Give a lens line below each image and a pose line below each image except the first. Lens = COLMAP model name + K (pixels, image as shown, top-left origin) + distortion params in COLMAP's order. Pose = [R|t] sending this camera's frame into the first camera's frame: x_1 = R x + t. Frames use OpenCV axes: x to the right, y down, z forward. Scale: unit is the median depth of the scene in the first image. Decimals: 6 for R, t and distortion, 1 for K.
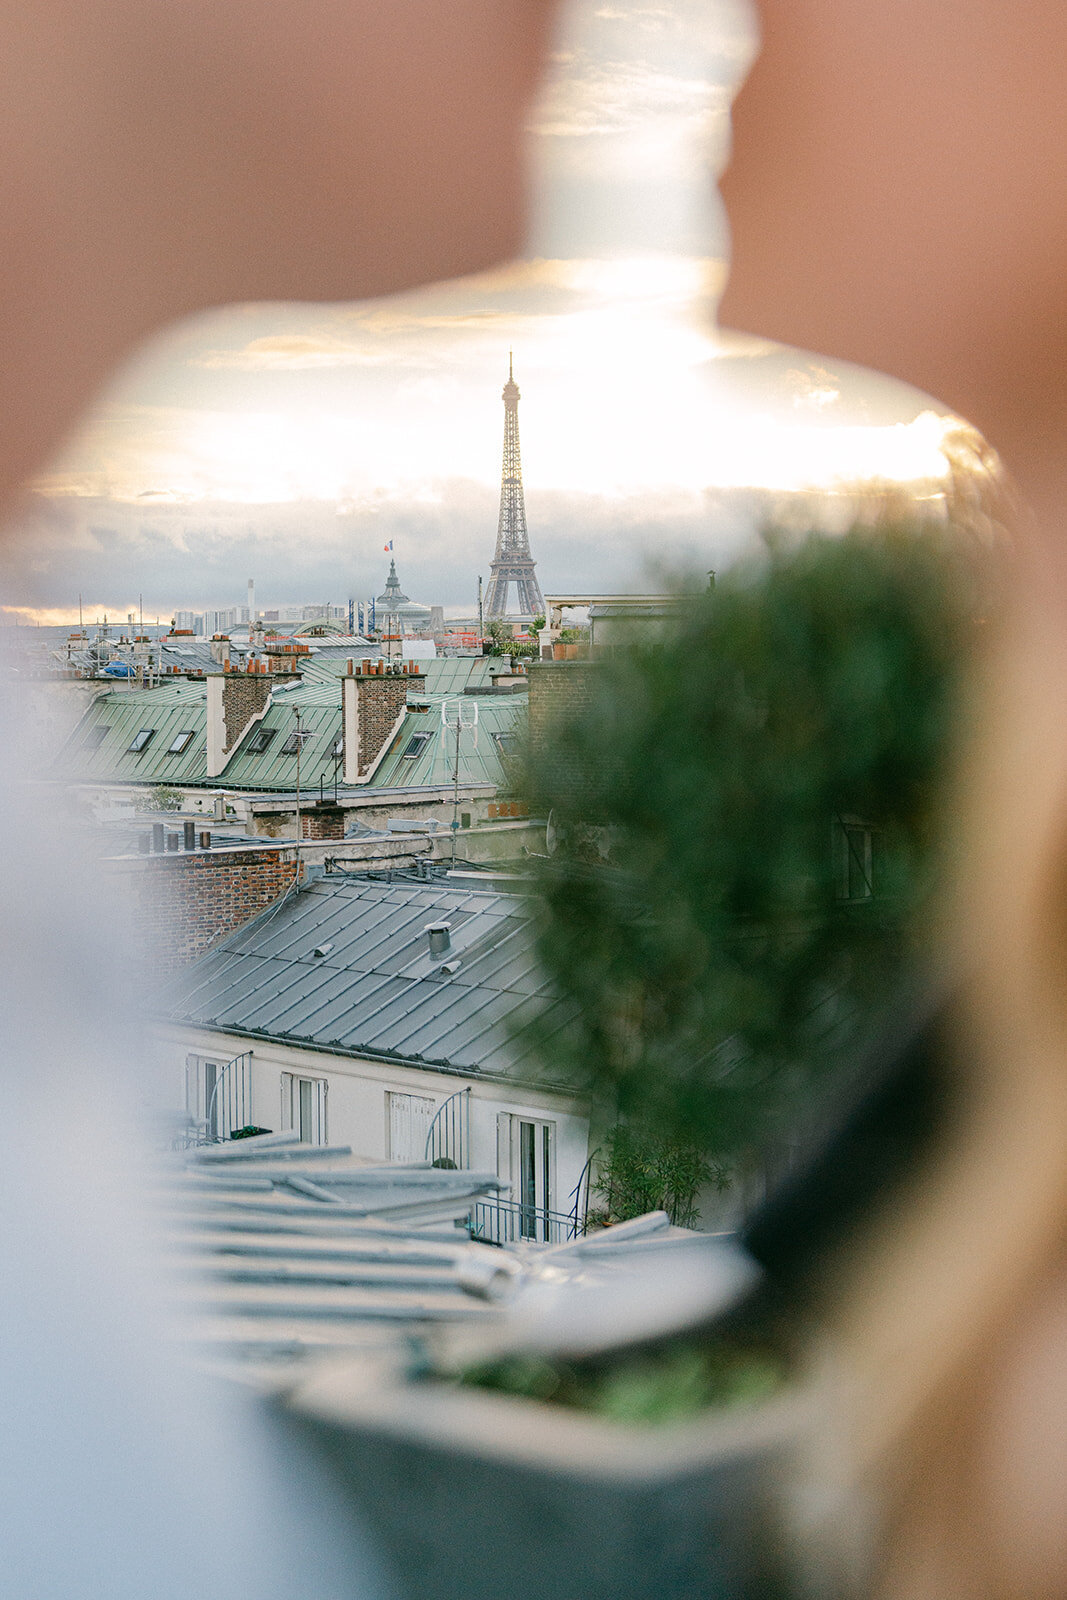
lens RADIAL K [[2716.9, 0, 532.7], [0, 2716.9, 797.9], [0, 0, 1]] dist [-0.020802, 0.018807]
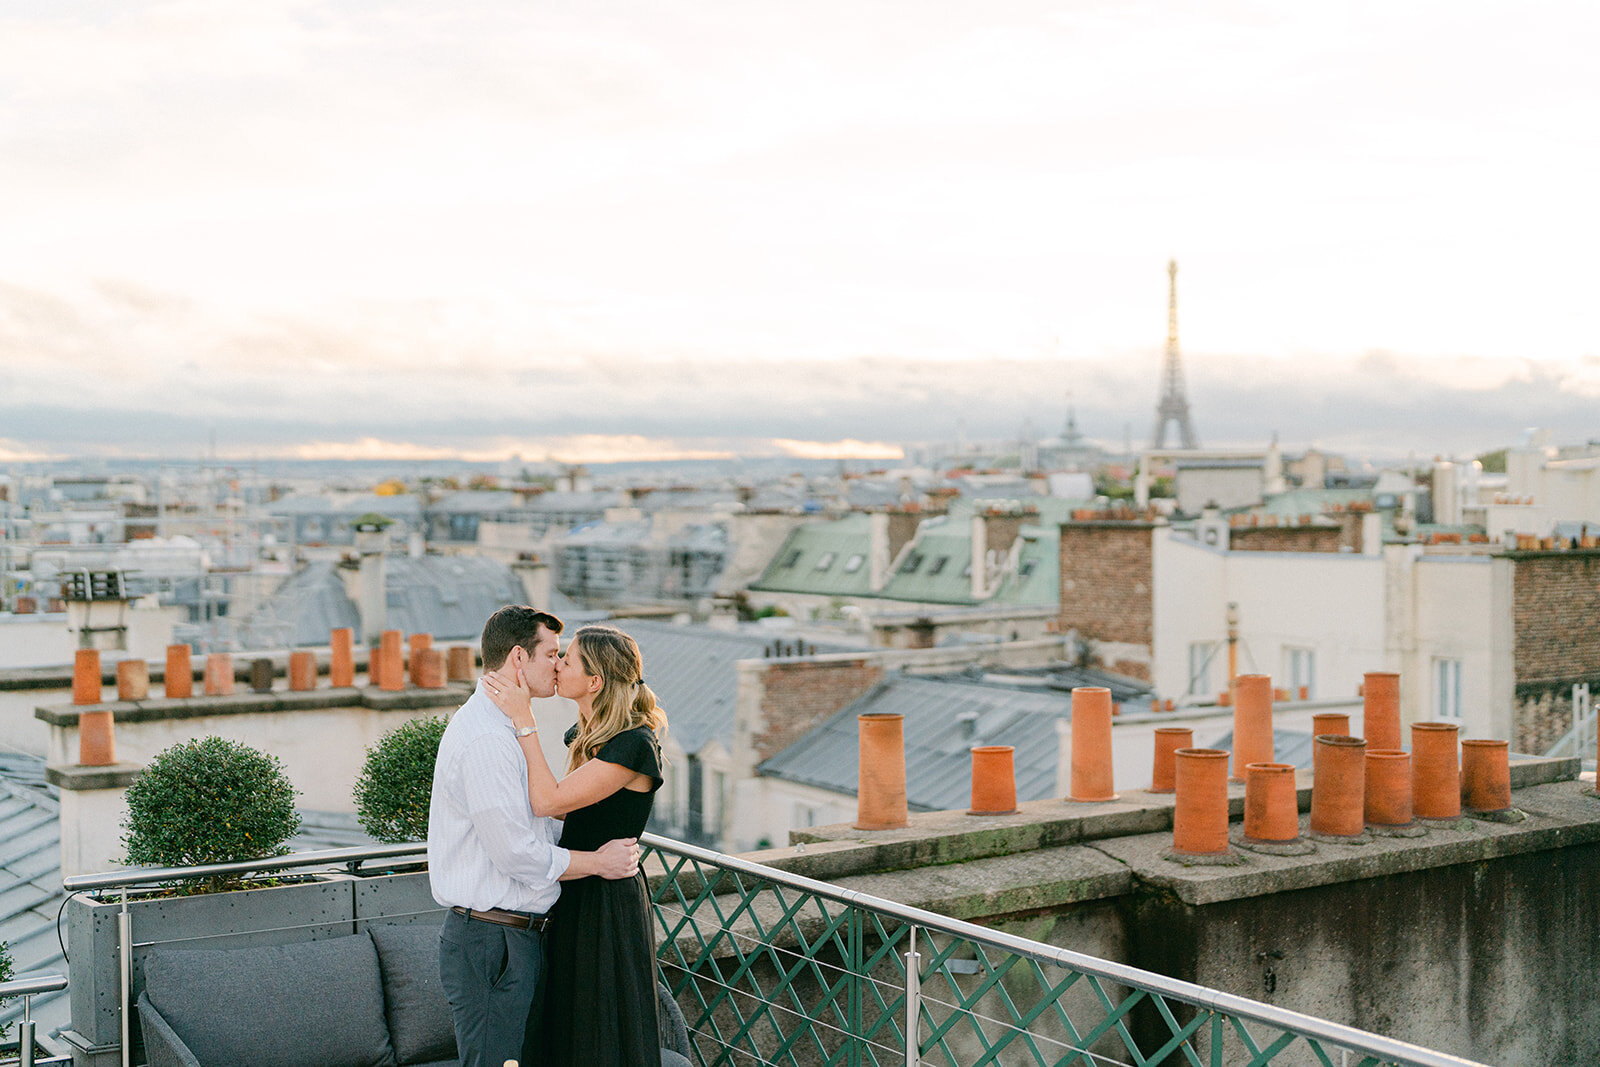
lens RADIAL K [[2195.0, 0, 800.0], [0, 2195.0, 529.4], [0, 0, 1]] dist [-0.015096, 0.140679]
pose [[0.984193, 0.007847, -0.176924, 0.033785], [-0.013040, 0.999517, -0.028208, -0.006782], [0.176617, 0.030069, 0.983820, -0.054913]]
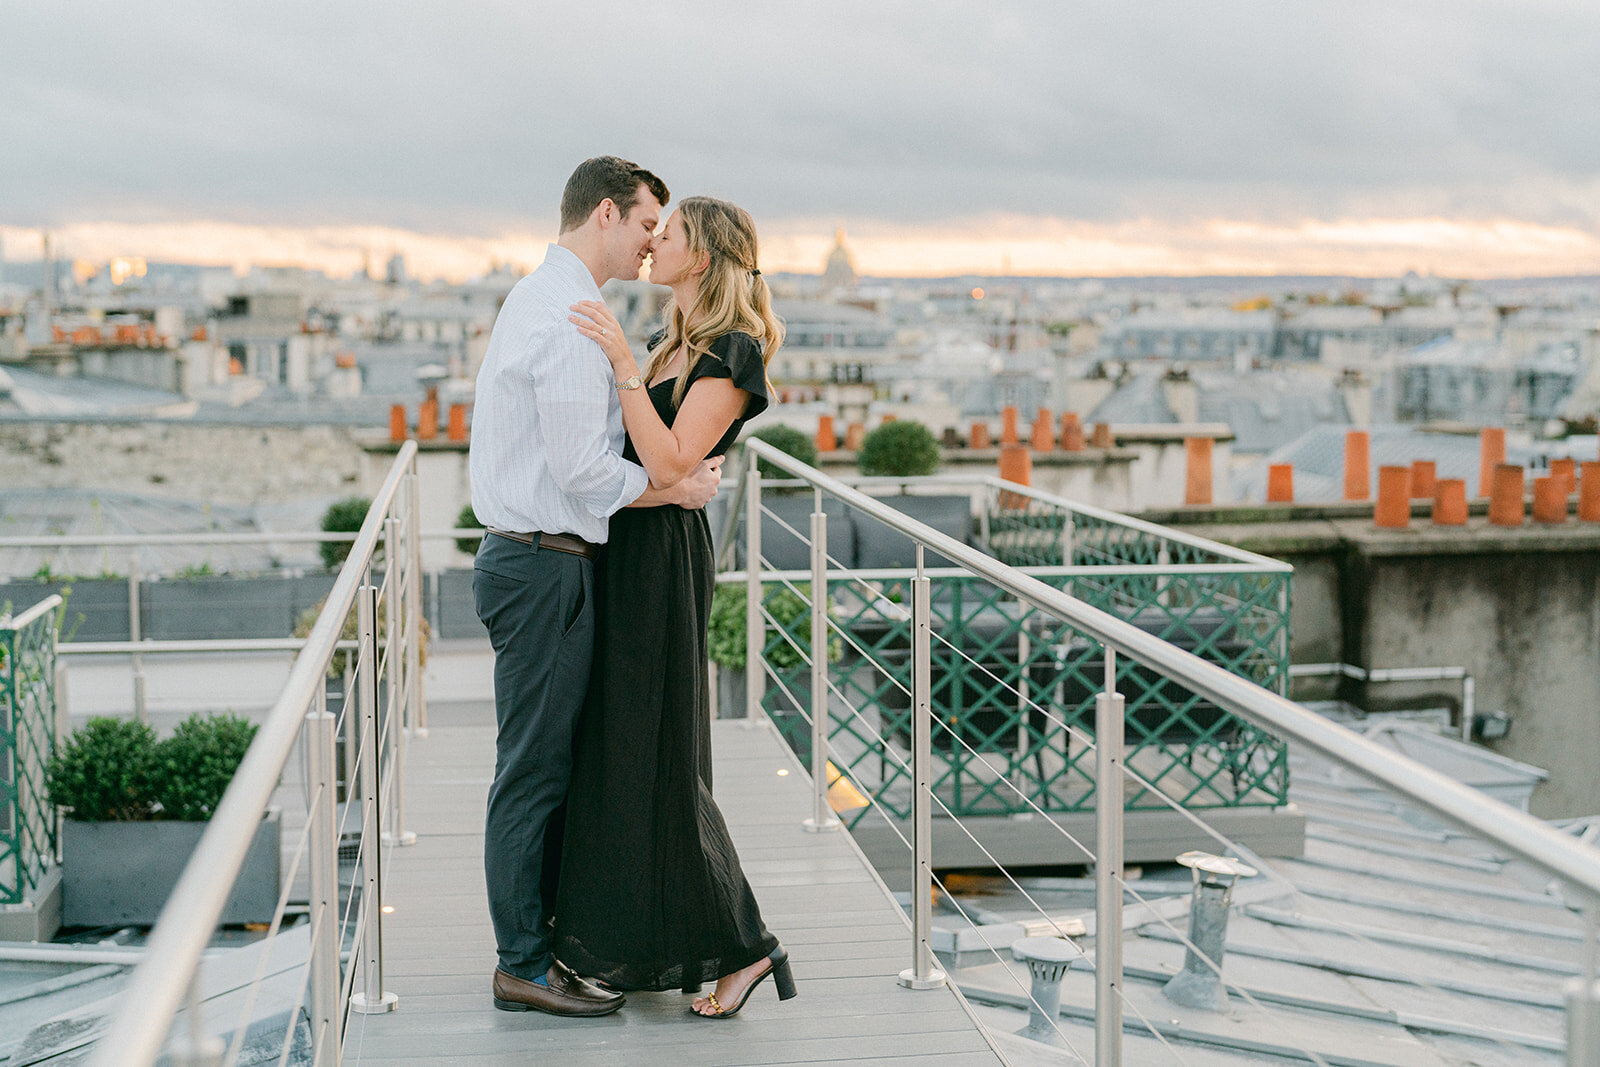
lens RADIAL K [[2324.9, 0, 797.8], [0, 2324.9, 531.5], [0, 0, 1]] dist [-0.024094, 0.180230]
pose [[0.844586, 0.060437, -0.531998, 0.084982], [-0.033892, 0.997651, 0.059531, -0.003810], [0.534346, -0.032248, 0.844650, -0.116919]]
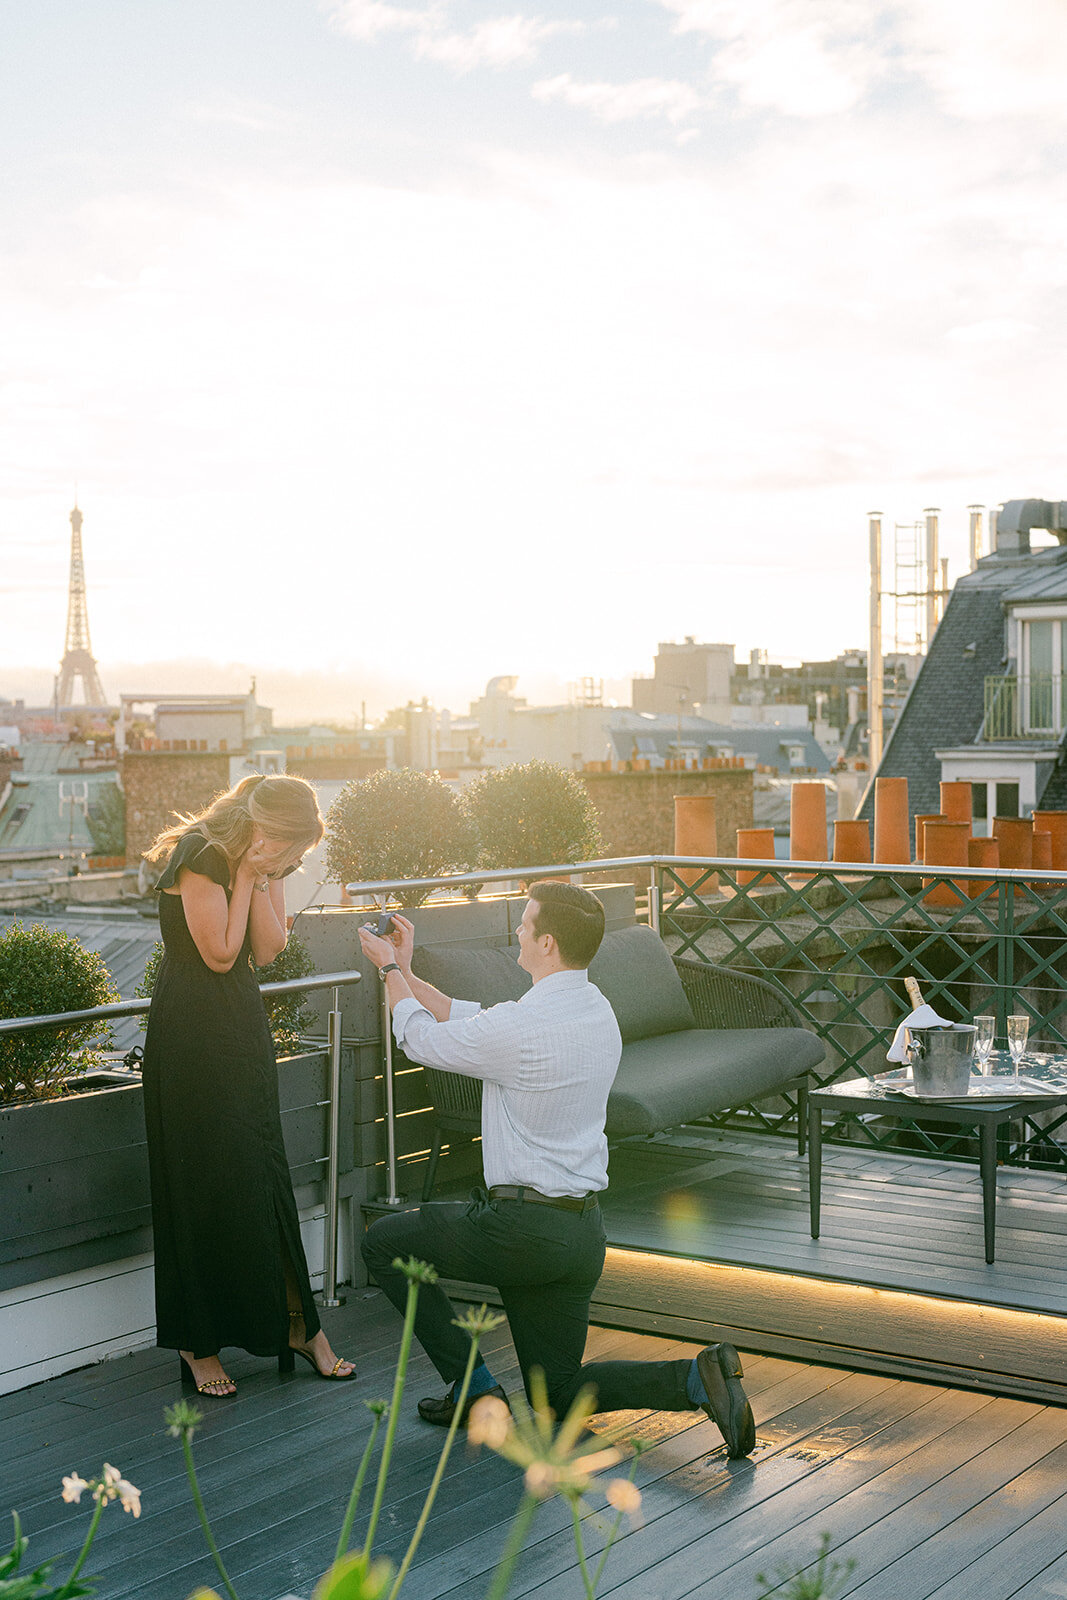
lens RADIAL K [[2258.5, 0, 533.0], [0, 2258.5, 806.6], [0, 0, 1]] dist [-0.016829, 0.110255]
pose [[0.981647, -0.003333, 0.190676, -0.008237], [0.007580, 0.999739, -0.021549, 0.001320], [-0.190554, 0.022599, 0.981416, -0.067957]]
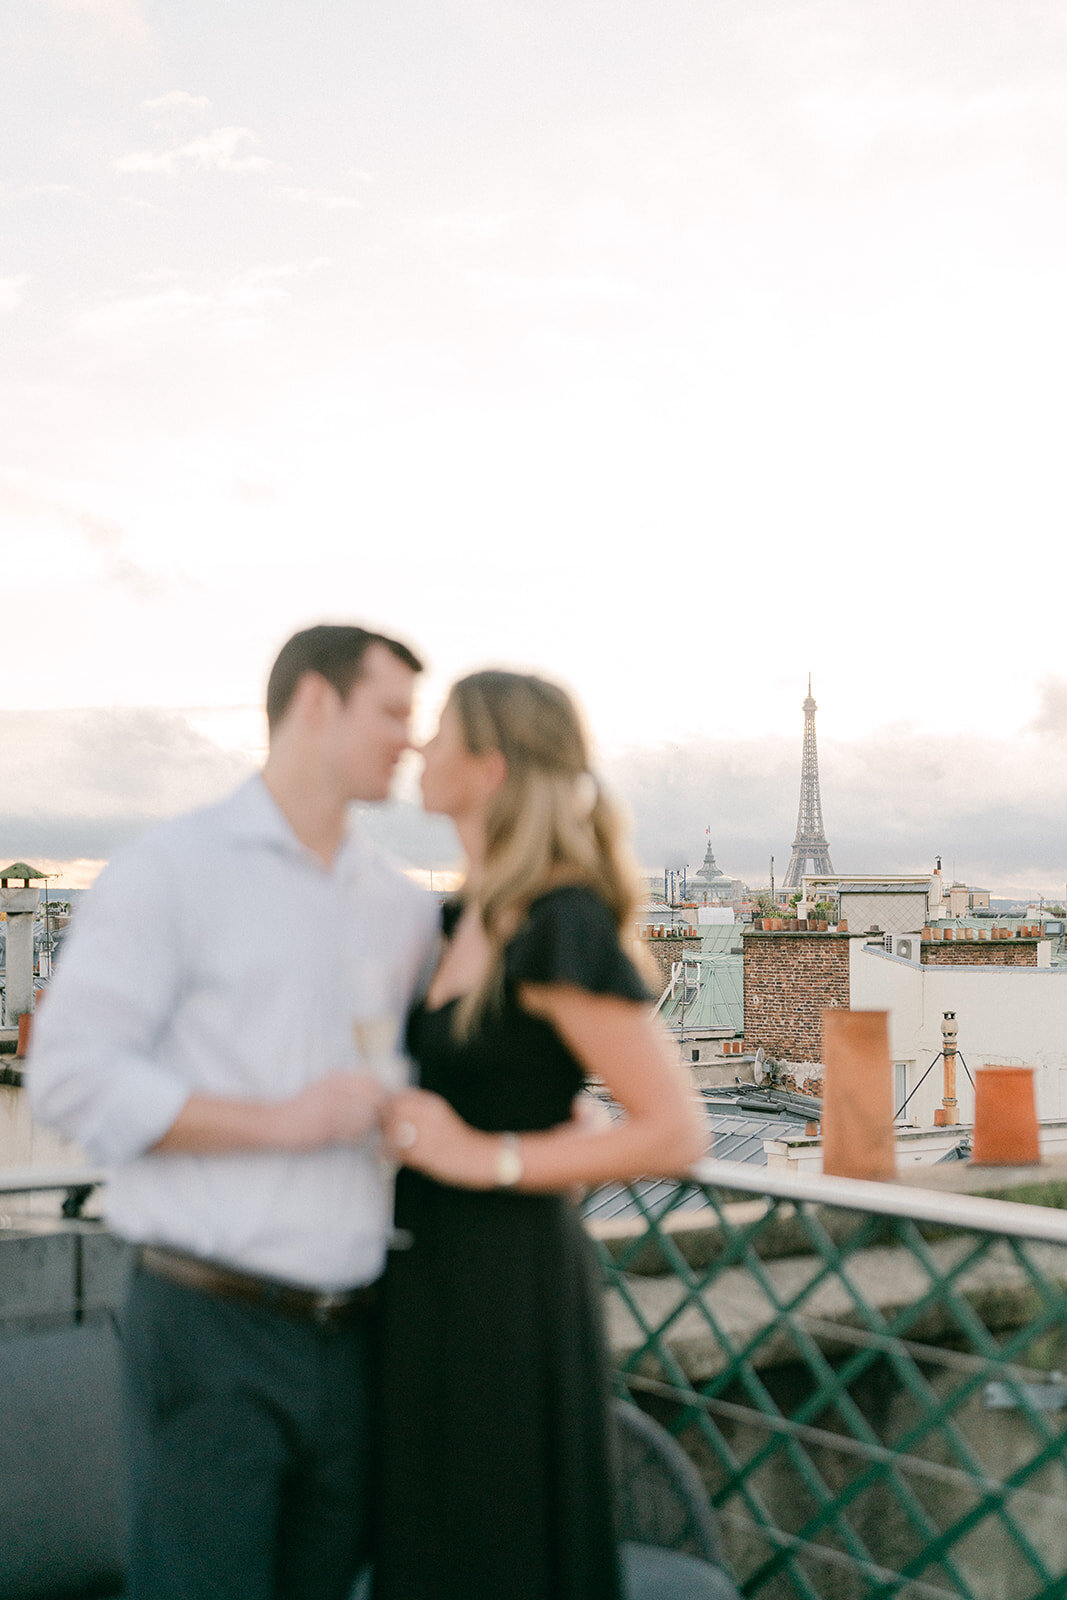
lens RADIAL K [[2220.1, 0, 551.8], [0, 2220.1, 801.0], [0, 0, 1]] dist [-0.005452, 0.029786]
pose [[0.992213, 0.005654, -0.124428, 0.019782], [-0.018653, 0.994448, -0.103558, -0.000692], [0.123151, 0.105073, 0.986810, -0.024557]]
